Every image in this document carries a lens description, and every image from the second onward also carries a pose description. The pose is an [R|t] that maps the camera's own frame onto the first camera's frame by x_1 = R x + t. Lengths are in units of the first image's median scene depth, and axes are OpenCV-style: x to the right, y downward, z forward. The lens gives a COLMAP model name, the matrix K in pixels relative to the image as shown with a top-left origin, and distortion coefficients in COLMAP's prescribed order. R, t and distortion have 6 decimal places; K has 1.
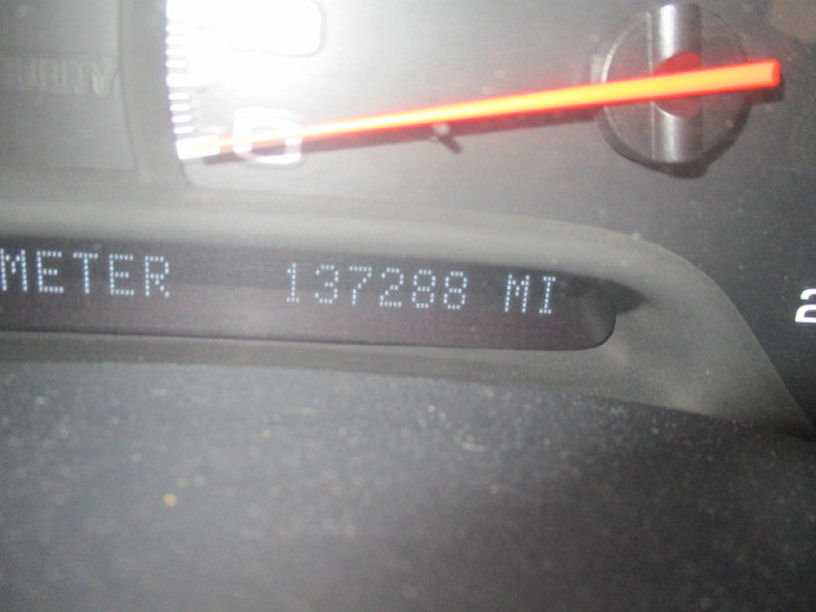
lens RADIAL K [[676.2, 0, 418.1], [0, 676.2, 297.5], [0, 0, 1]] dist [-0.031738, 0.014692]
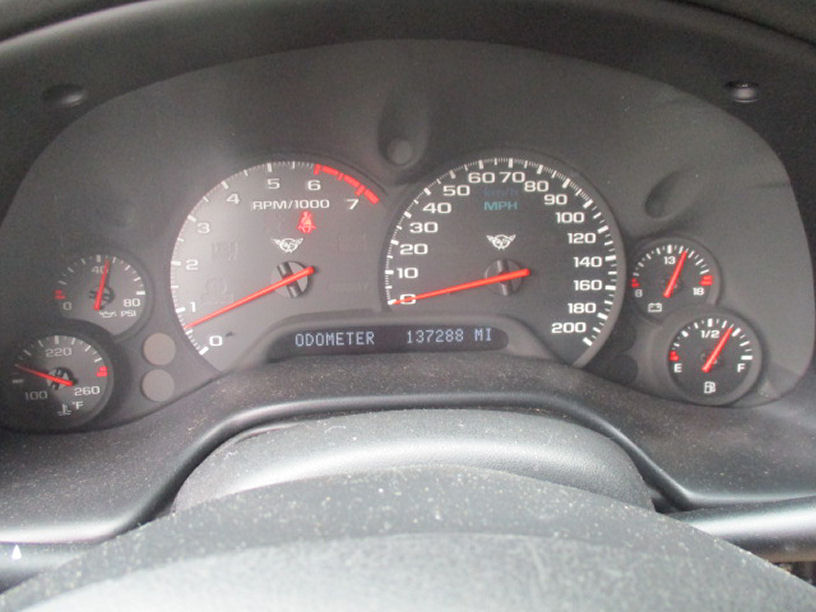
lens RADIAL K [[676.2, 0, 418.1], [0, 676.2, 297.5], [0, 0, 1]] dist [-0.031738, 0.014692]
pose [[0.995585, -0.089173, -0.029317, -0.032395], [0.083870, 0.985303, -0.148810, 0.294570], [0.042156, 0.145694, 0.988431, -2.374973]]
